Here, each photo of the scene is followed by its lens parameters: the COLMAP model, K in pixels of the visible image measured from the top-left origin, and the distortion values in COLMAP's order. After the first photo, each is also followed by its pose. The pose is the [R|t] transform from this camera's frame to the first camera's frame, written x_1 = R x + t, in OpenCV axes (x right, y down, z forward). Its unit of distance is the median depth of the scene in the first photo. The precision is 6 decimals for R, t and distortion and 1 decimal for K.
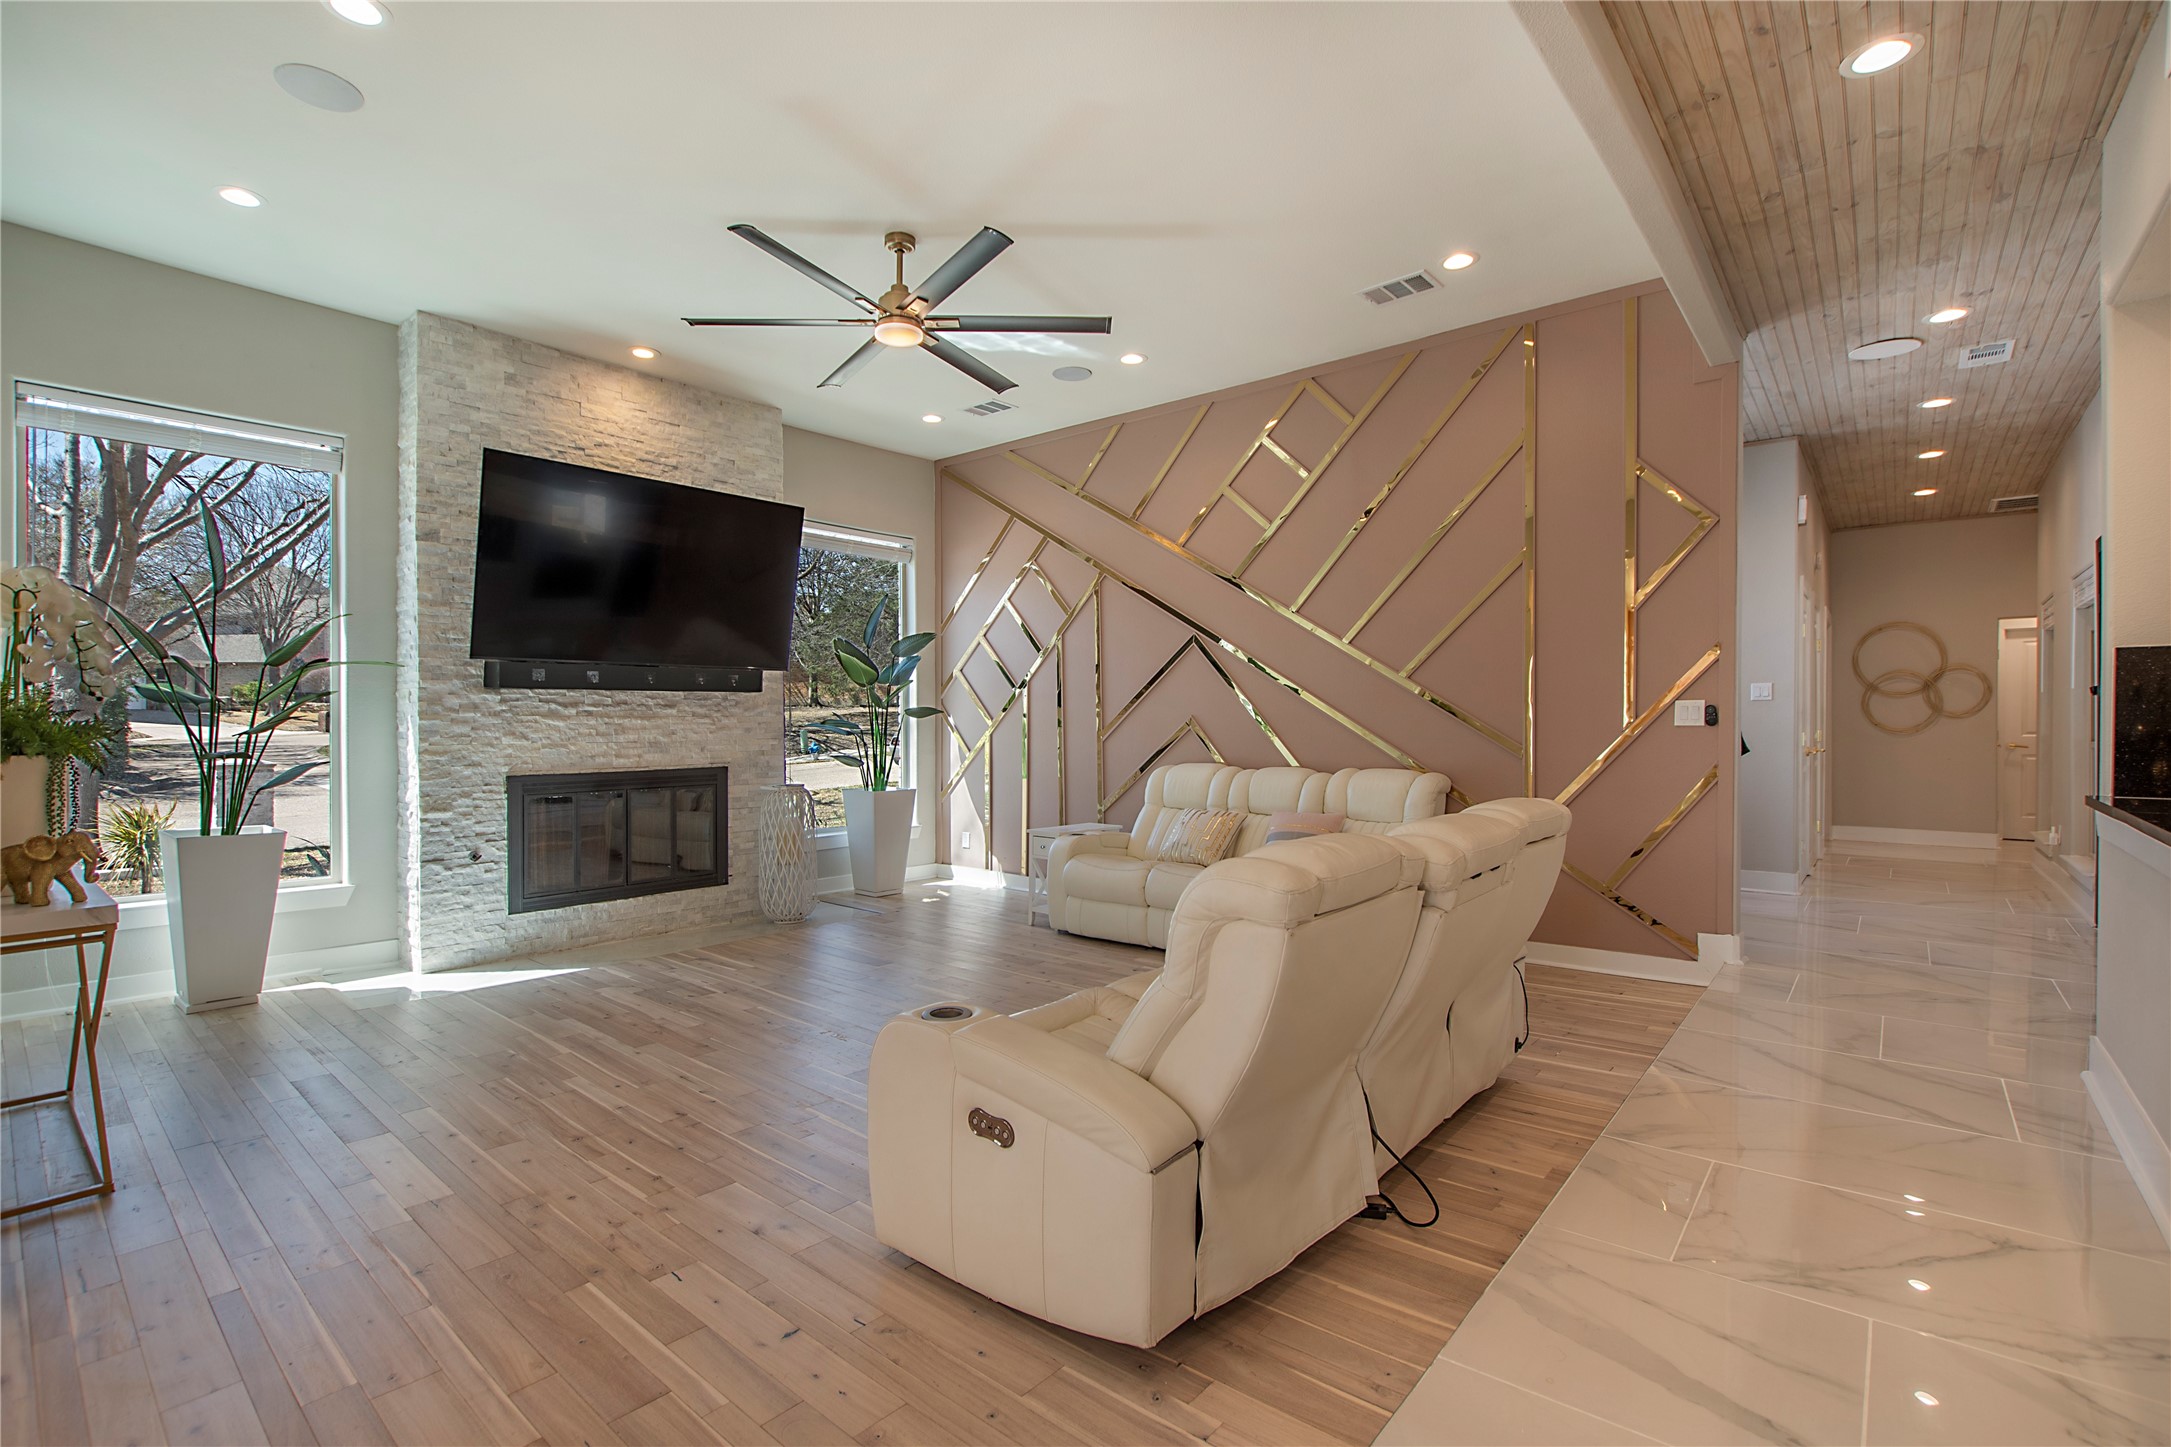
lens RADIAL K [[972.4, 0, 1076.1], [0, 972.4, 724.8], [0, 0, 1]] dist [-0.038536, 0.013310]
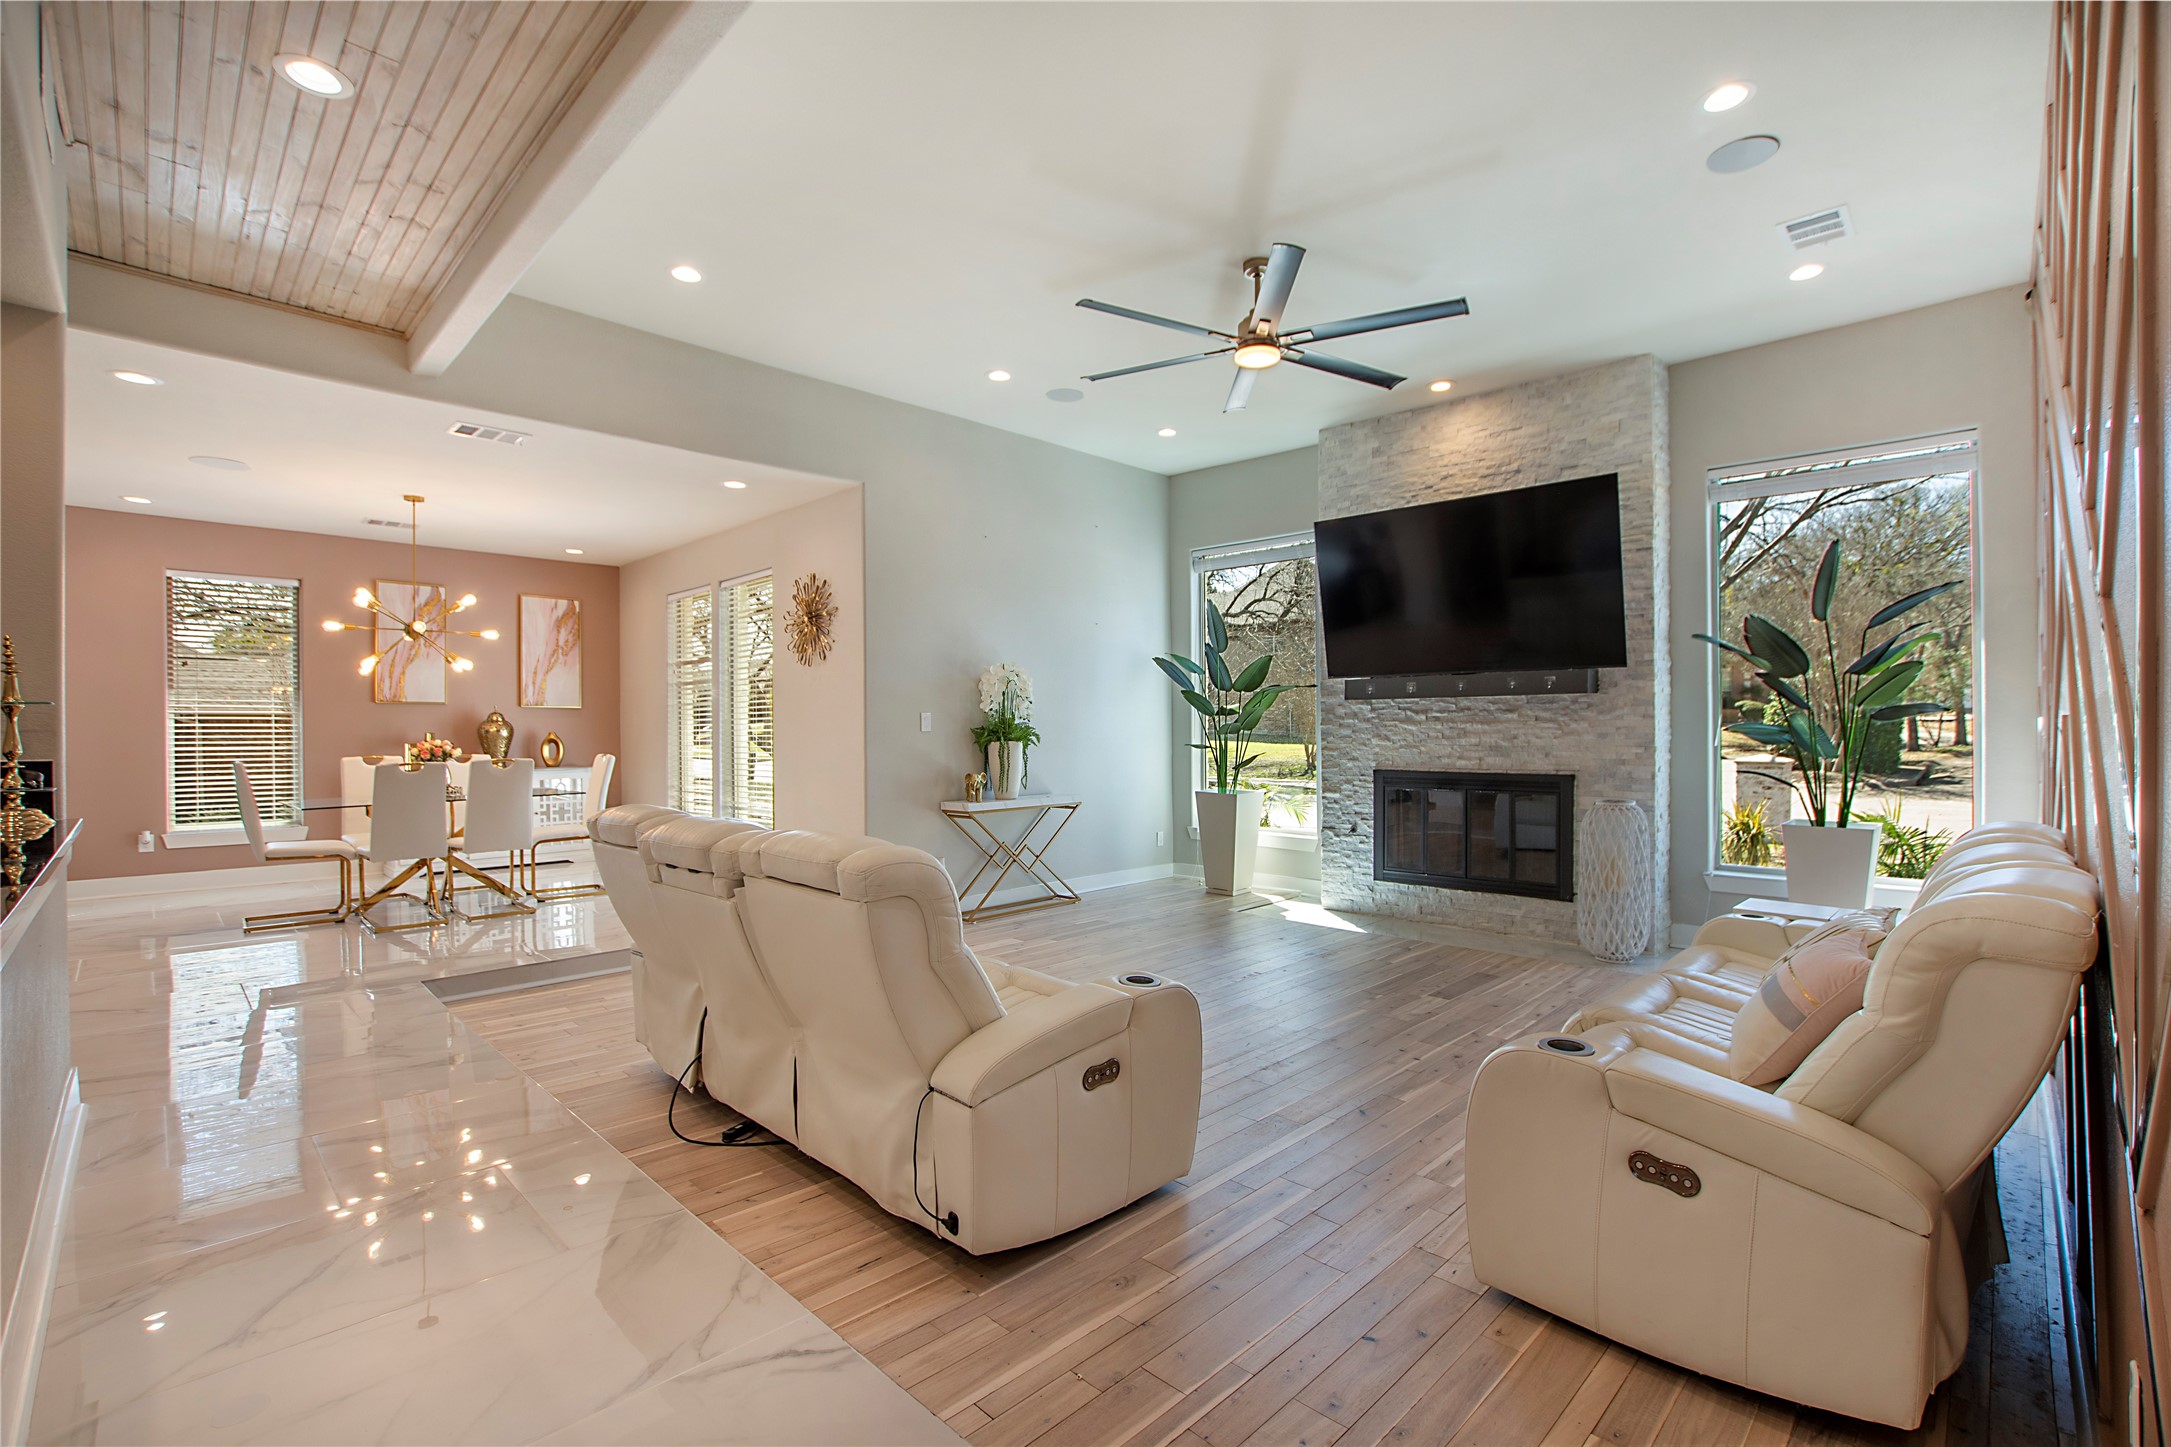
lens RADIAL K [[972.6, 0, 1085.5], [0, 972.6, 723.5], [0, 0, 1]] dist [-0.033828, 0.007519]
pose [[-0.071788, 0.000773, -0.997420, 0.731478], [0.000514, 1.000000, 0.000738, -0.008242], [0.997420, -0.000460, -0.071788, 0.747180]]
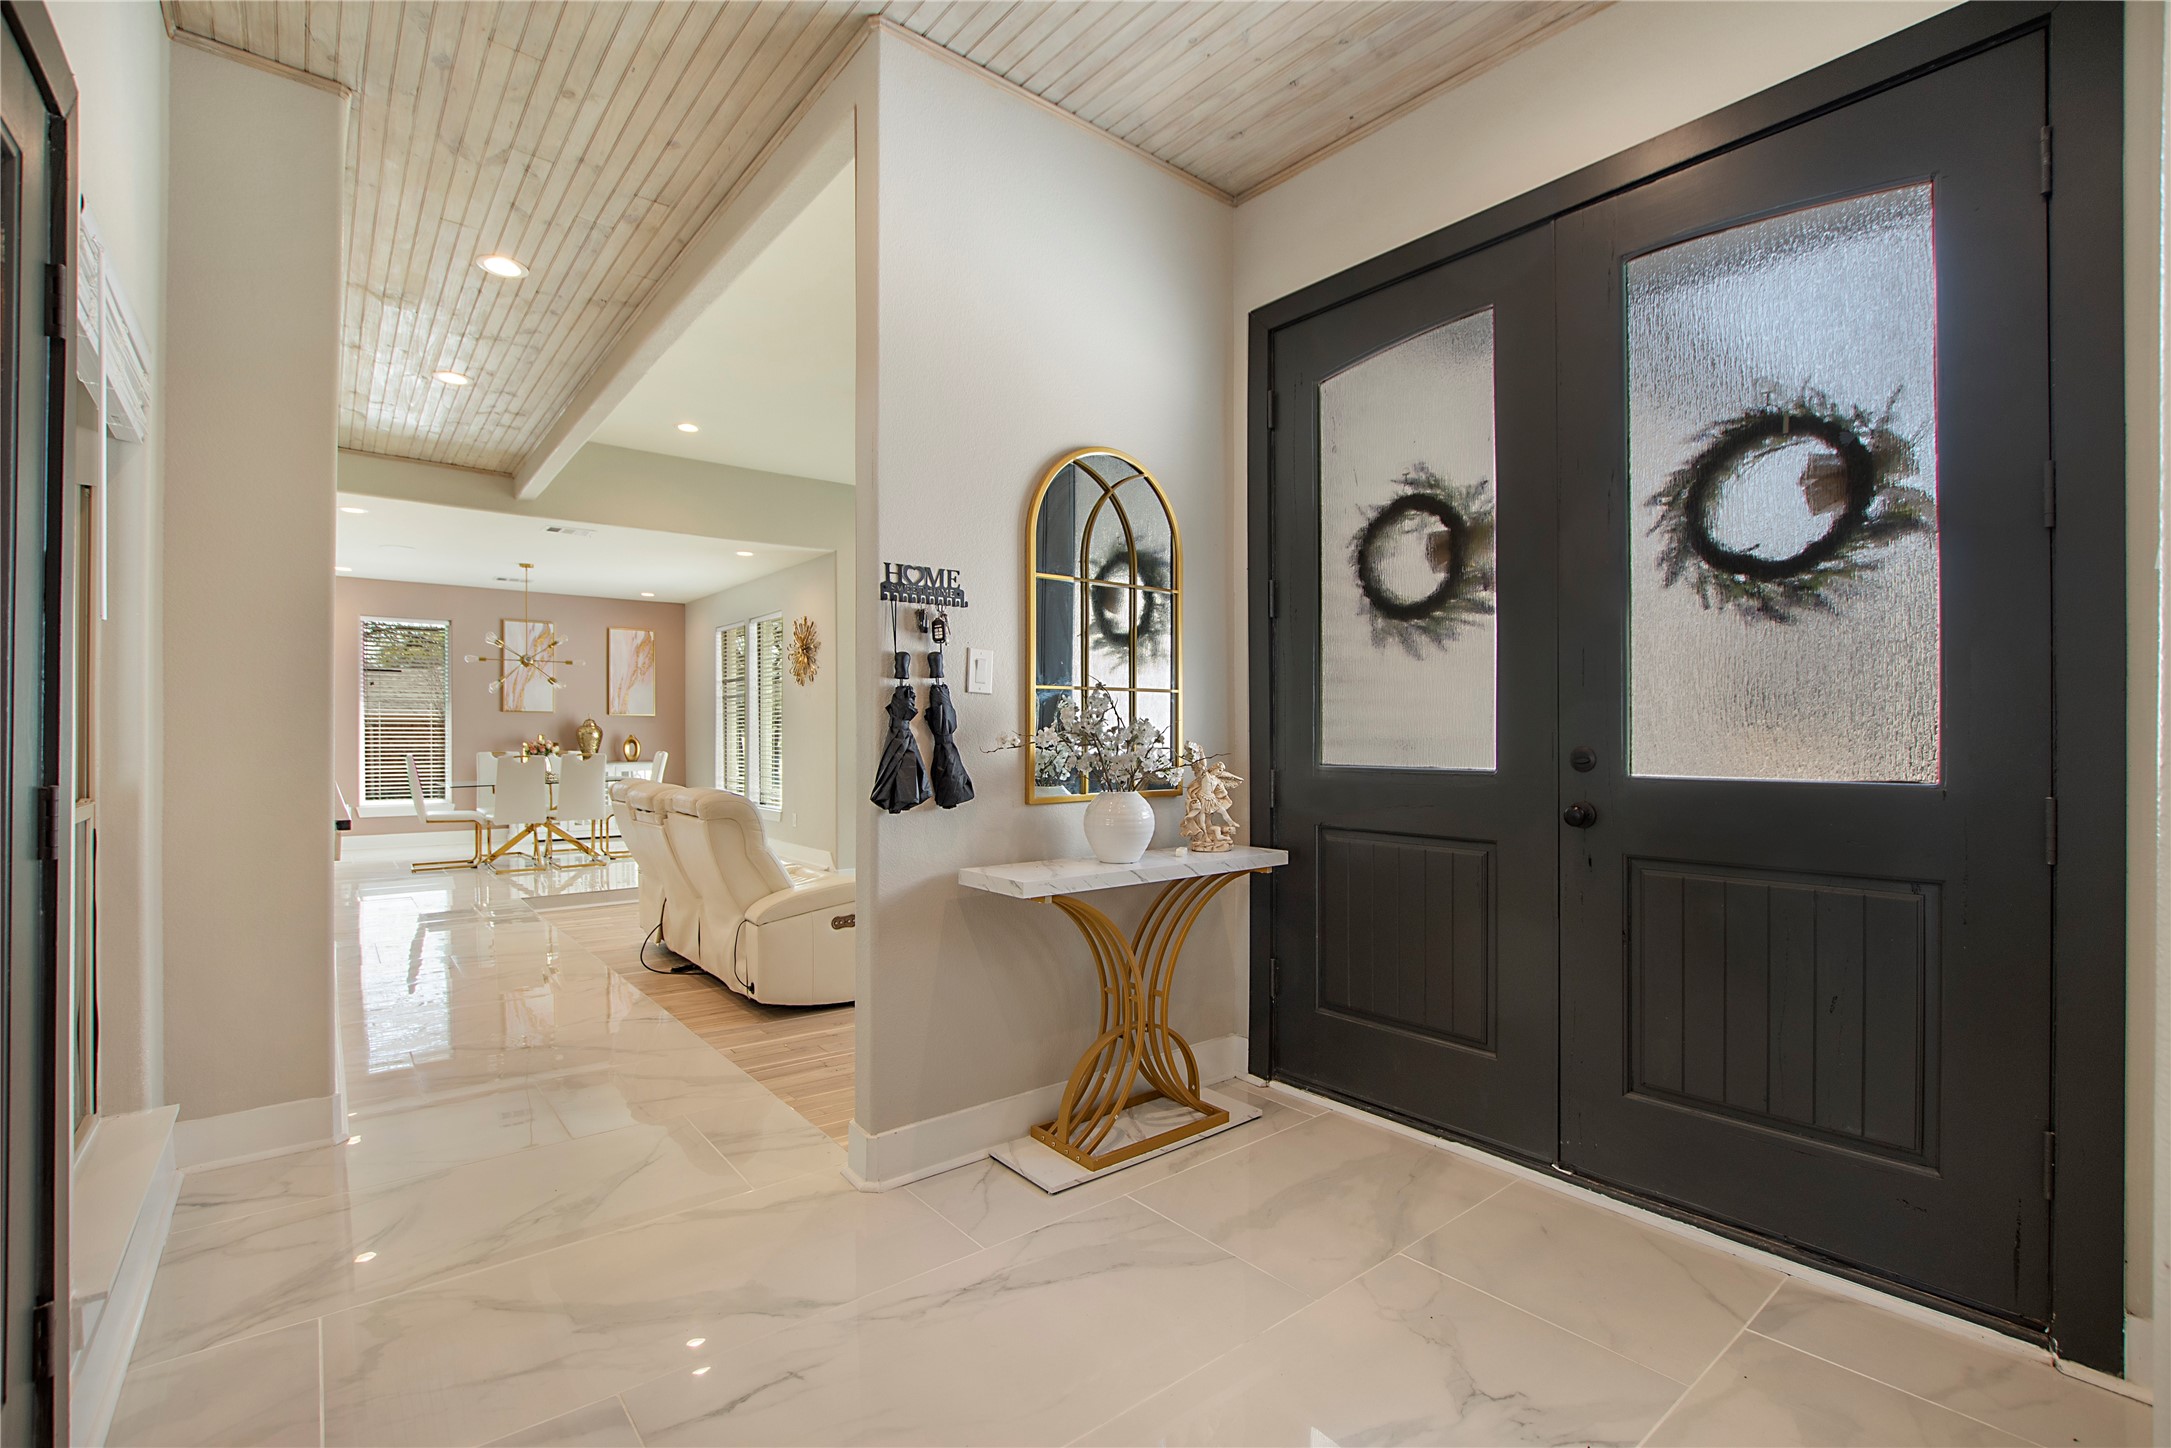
lens RADIAL K [[972.4, 0, 1076.1], [0, 972.4, 725.3], [0, 0, 1]] dist [-0.038536, 0.013310]
pose [[-0.183530, -0.002067, -0.983012, 1.089869], [-0.002568, 0.999995, -0.001623, -0.012441], [0.983011, 0.002227, -0.183534, 1.096496]]
